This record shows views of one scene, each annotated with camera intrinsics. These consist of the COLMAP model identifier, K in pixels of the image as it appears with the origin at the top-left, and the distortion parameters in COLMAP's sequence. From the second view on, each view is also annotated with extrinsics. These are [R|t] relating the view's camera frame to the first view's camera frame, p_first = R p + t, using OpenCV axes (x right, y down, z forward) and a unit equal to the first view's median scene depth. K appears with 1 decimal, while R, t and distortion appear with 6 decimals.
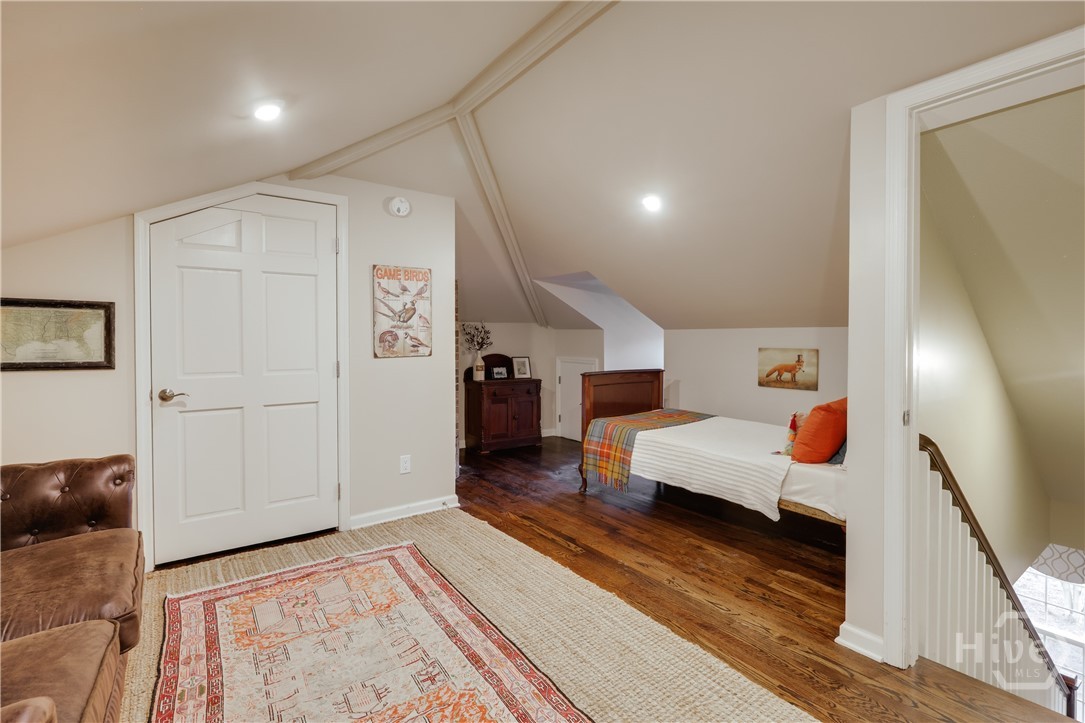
lens RADIAL K [[500.0, 0, 539.4], [0, 500.0, 353.8], [0, 0, 1]] dist [-0.001465, -0.000269]
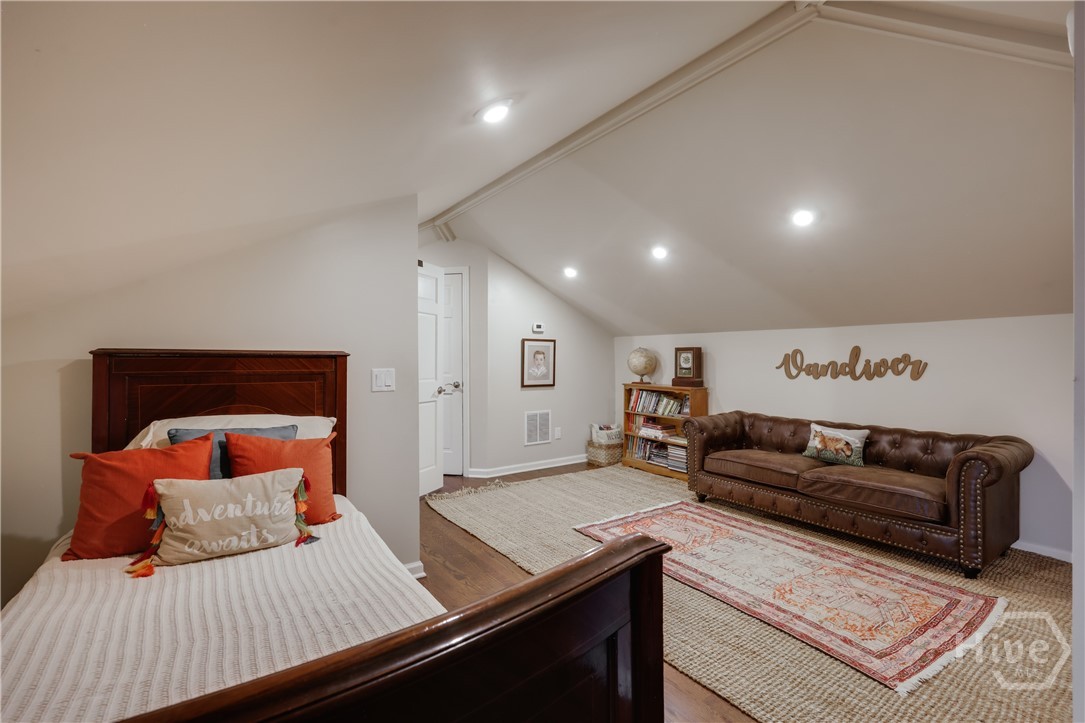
lens RADIAL K [[500.0, 0, 546.2], [0, 500.0, 356.8], [0, 0, 1]] dist [-0.001465, -0.000269]
pose [[-0.999994, 0.000150, 0.003332, 0.229276], [0.000220, 0.999778, 0.021051, -0.056049], [-0.003328, 0.021051, -0.999773, 2.148359]]
